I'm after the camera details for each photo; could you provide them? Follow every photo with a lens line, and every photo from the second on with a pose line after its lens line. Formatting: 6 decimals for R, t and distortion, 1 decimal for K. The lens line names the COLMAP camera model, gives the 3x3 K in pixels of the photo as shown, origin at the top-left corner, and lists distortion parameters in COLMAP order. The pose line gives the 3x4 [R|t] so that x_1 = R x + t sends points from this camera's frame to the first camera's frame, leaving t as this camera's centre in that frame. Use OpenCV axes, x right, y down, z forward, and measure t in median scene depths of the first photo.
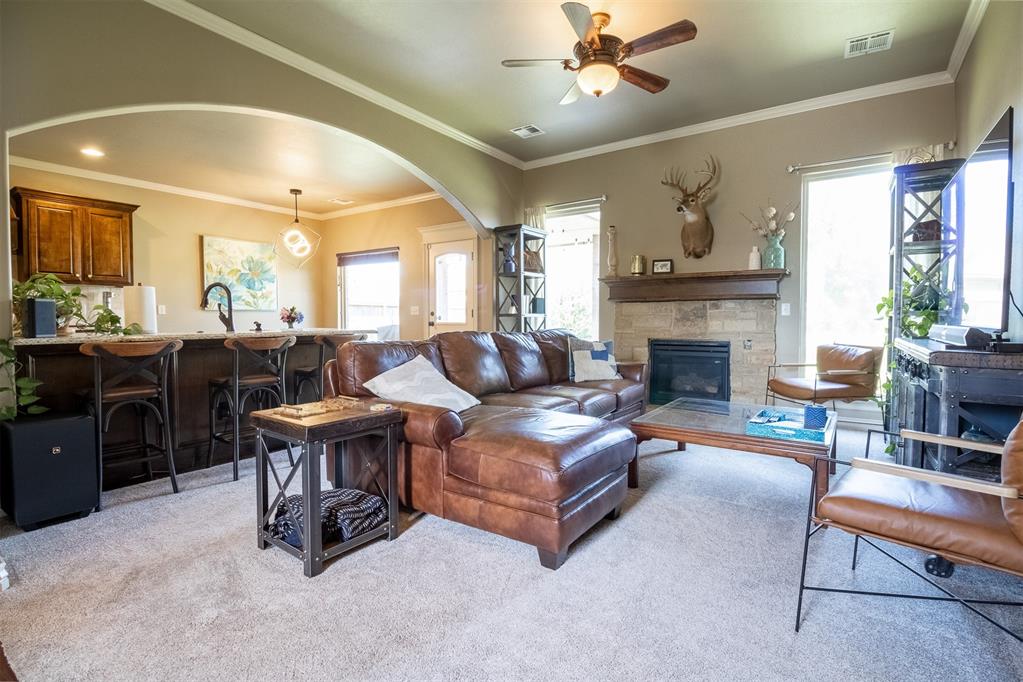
lens RADIAL K [[477.9, 0, 520.0], [0, 477.9, 333.6], [0, 0, 1]] dist [0.002116, -0.013563]
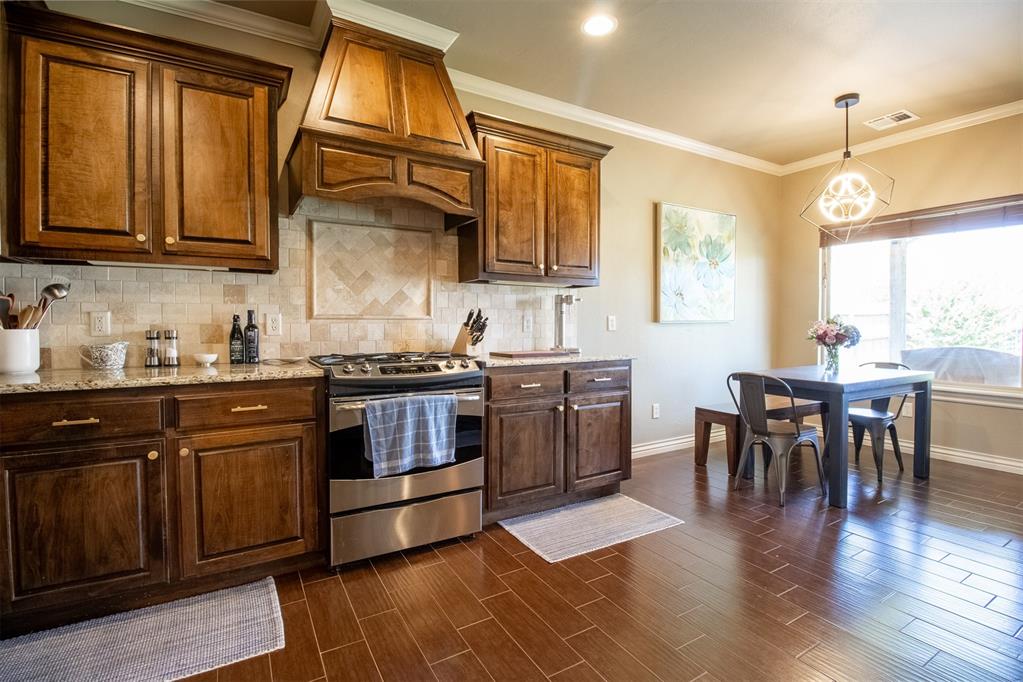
lens RADIAL K [[477.9, 0, 520.0], [0, 477.9, 333.6], [0, 0, 1]] dist [0.002116, -0.013563]
pose [[0.910312, 0.005912, -0.413881, -0.704016], [-0.010800, 0.999897, -0.009472, -0.034196], [0.413782, 0.013092, 0.910282, 0.448759]]
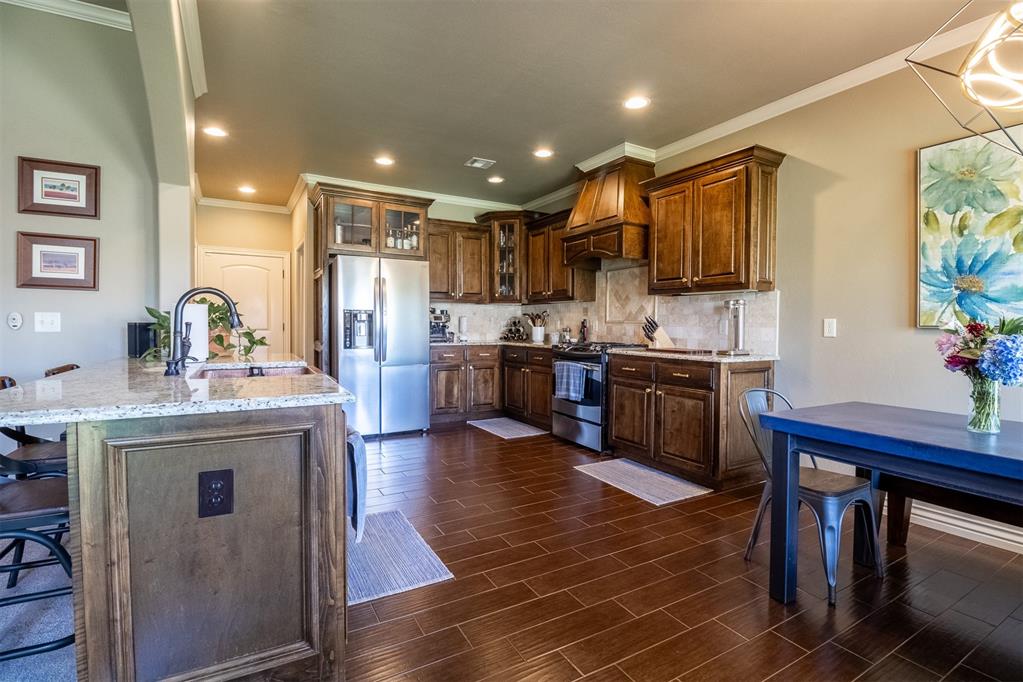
lens RADIAL K [[477.9, 0, 520.0], [0, 477.9, 333.6], [0, 0, 1]] dist [0.002116, -0.013563]
pose [[-0.426330, 0.011888, -0.904490, -0.173991], [-0.039359, 0.998723, 0.031679, -0.054768], [0.903711, 0.049105, -0.425317, 1.070928]]
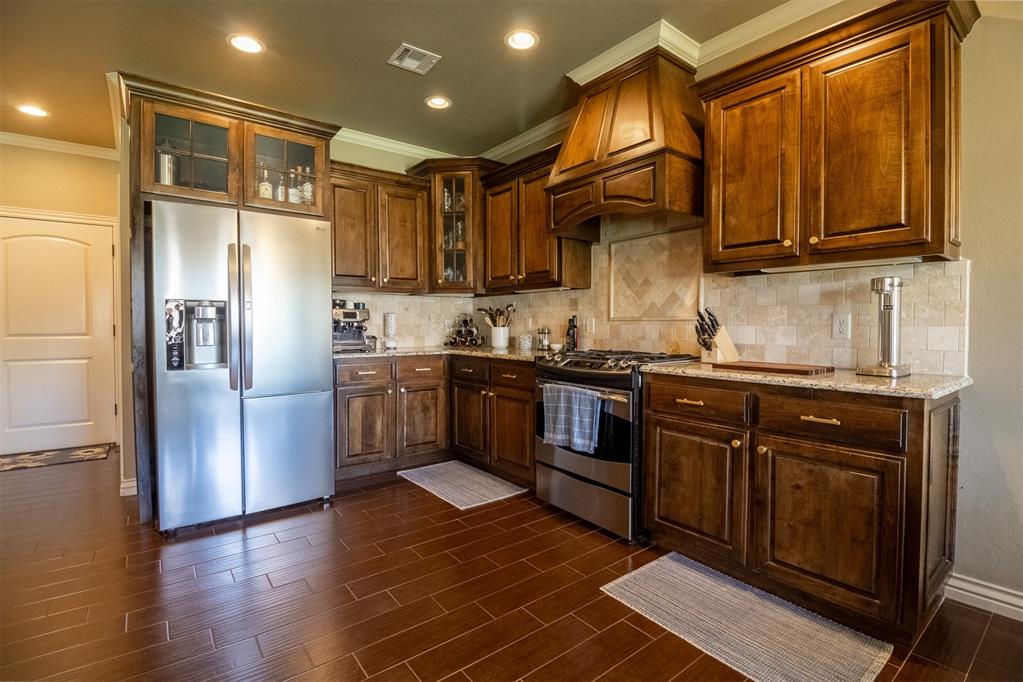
lens RADIAL K [[477.9, 0, 520.0], [0, 477.9, 333.6], [0, 0, 1]] dist [0.002116, -0.013563]
pose [[-0.296814, 0.016611, -0.954791, -0.470010], [-0.033509, 0.999052, 0.027798, -0.049117], [0.954347, 0.040245, -0.295975, 0.893378]]
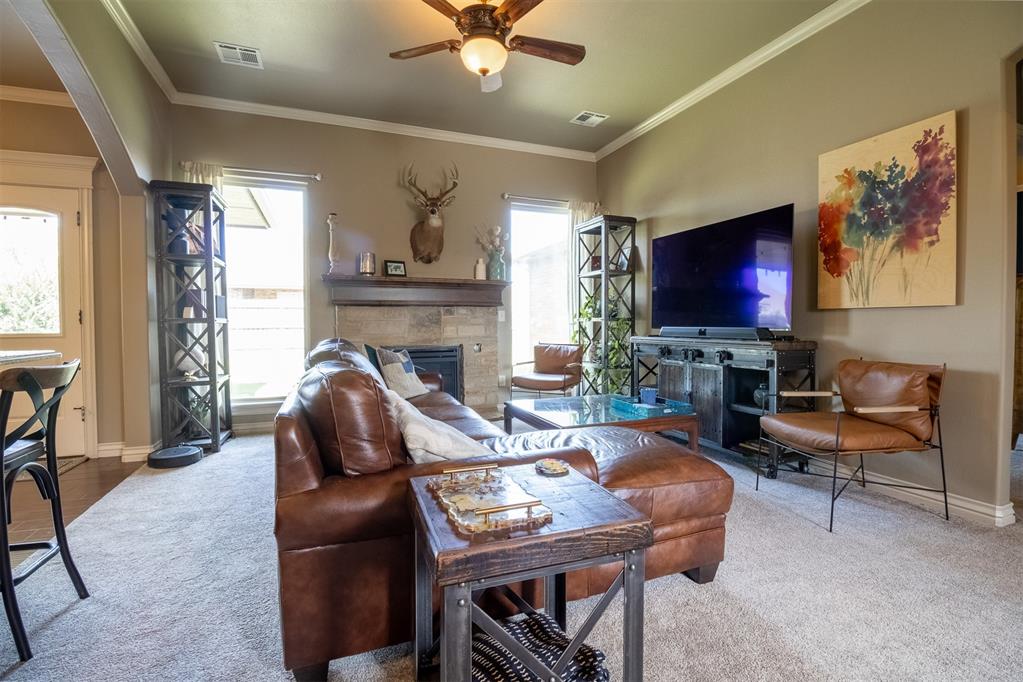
lens RADIAL K [[477.9, 0, 520.0], [0, 477.9, 333.6], [0, 0, 1]] dist [0.002116, -0.013563]
pose [[0.545874, -0.022383, 0.837568, -0.340005], [0.033787, 0.999418, 0.004688, -0.010048], [-0.837186, 0.025740, 0.546313, 0.287677]]
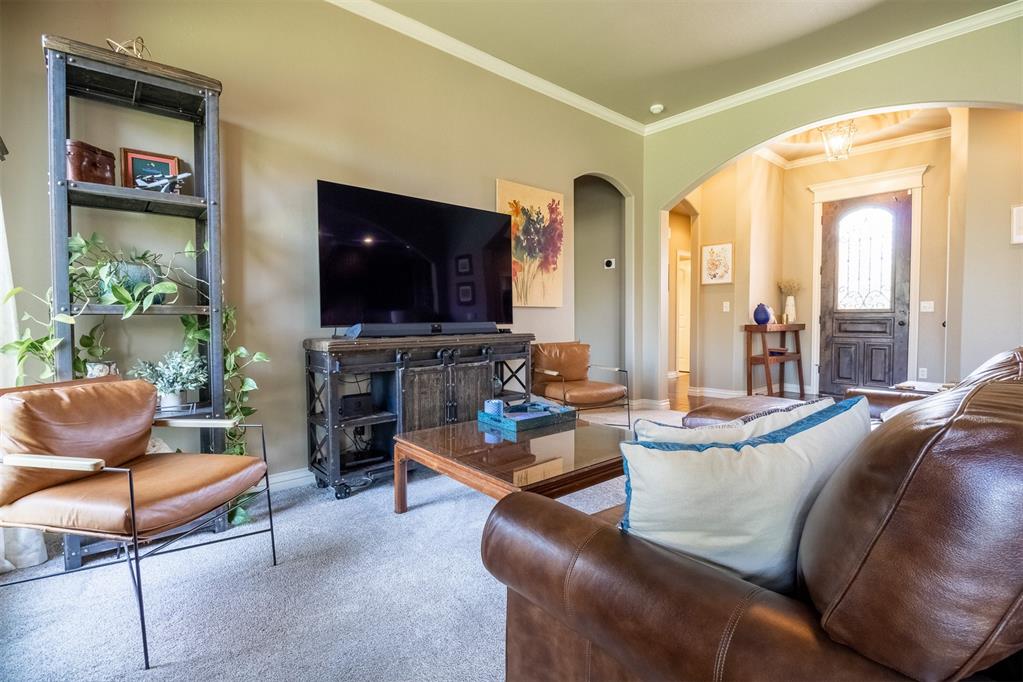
lens RADIAL K [[477.9, 0, 520.0], [0, 477.9, 333.6], [0, 0, 1]] dist [0.002116, -0.013563]
pose [[-0.971230, -0.010128, 0.237930, 0.153147], [0.007508, 0.997297, 0.073097, -0.036213], [-0.238027, 0.072781, -0.968528, 0.989696]]
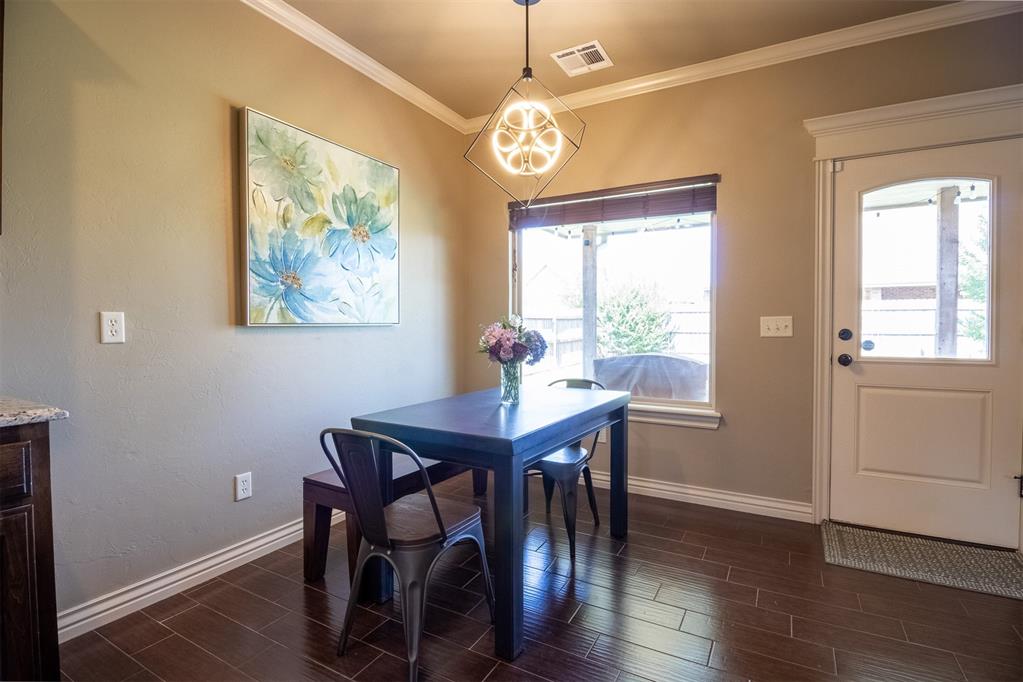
lens RADIAL K [[477.9, 0, 520.0], [0, 477.9, 333.6], [0, 0, 1]] dist [0.002116, -0.013563]
pose [[0.995071, -0.002944, 0.099118, -0.618662], [0.004741, 0.999829, -0.017896, -0.046202], [-0.099049, 0.018278, 0.994915, 0.795794]]
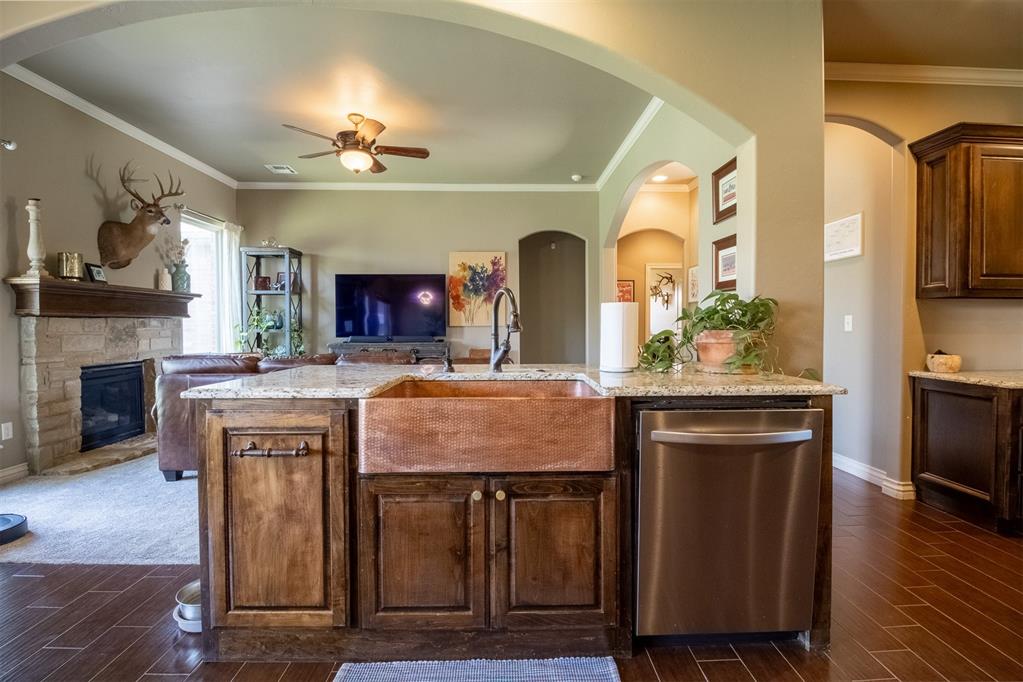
lens RADIAL K [[477.9, 0, 520.0], [0, 477.9, 333.6], [0, 0, 1]] dist [0.002116, -0.013563]
pose [[-0.592433, -0.014121, 0.805496, -0.734481], [0.031060, 0.998703, 0.040352, -0.049484], [-0.805021, 0.048924, -0.591226, 0.880393]]
